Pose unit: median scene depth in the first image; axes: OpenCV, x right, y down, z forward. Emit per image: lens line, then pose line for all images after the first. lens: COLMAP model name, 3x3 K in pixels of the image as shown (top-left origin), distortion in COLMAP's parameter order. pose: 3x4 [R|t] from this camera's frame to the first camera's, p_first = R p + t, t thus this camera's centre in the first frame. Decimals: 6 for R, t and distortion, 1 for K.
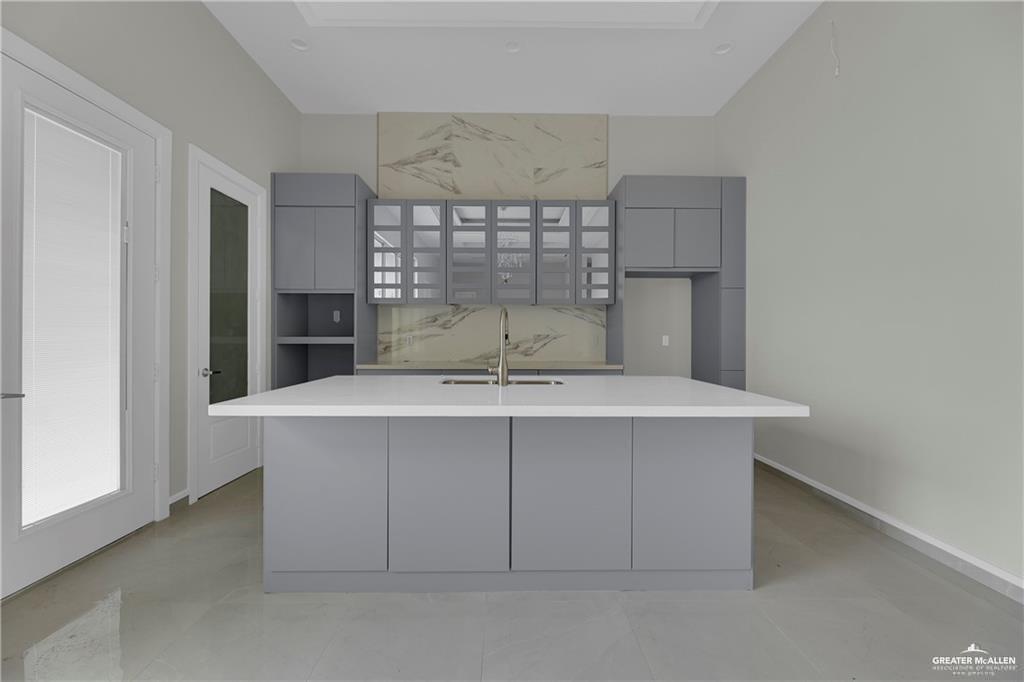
lens RADIAL K [[413.8, 0, 510.9], [0, 413.8, 336.0], [0, 0, 1]] dist [0.001246, 0.000284]
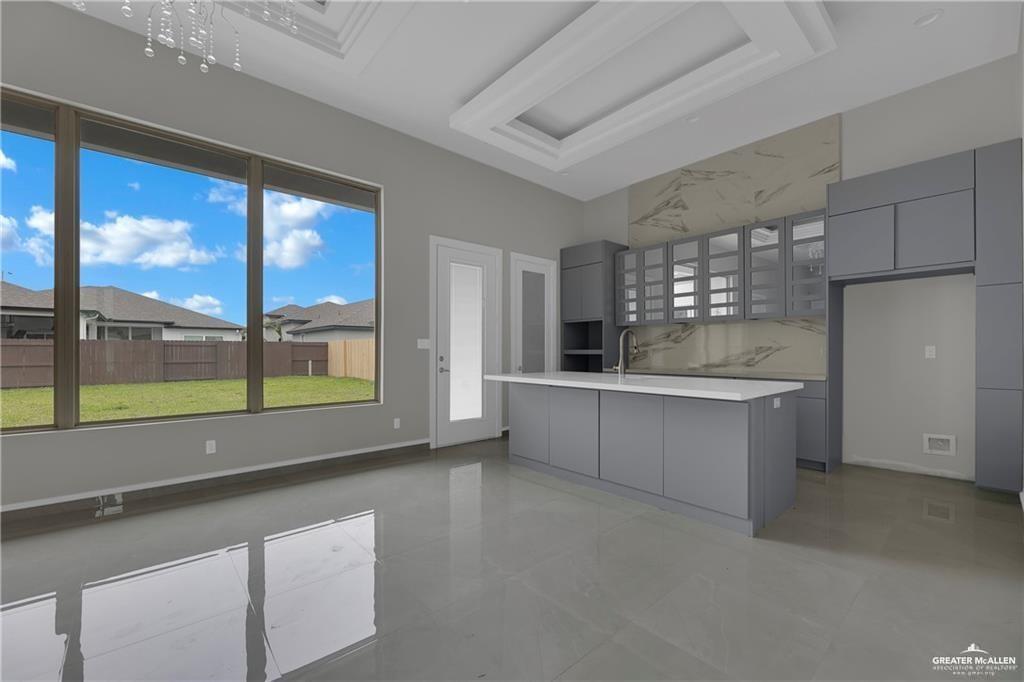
lens RADIAL K [[418.3, 0, 512.8], [0, 418.3, 352.2], [0, 0, 1]] dist [-0.001621, -0.000200]
pose [[0.650339, -0.003427, -0.759637, 0.476661], [-0.001477, 0.999982, -0.005775, 0.018408], [0.759643, 0.004878, 0.650322, -0.185470]]
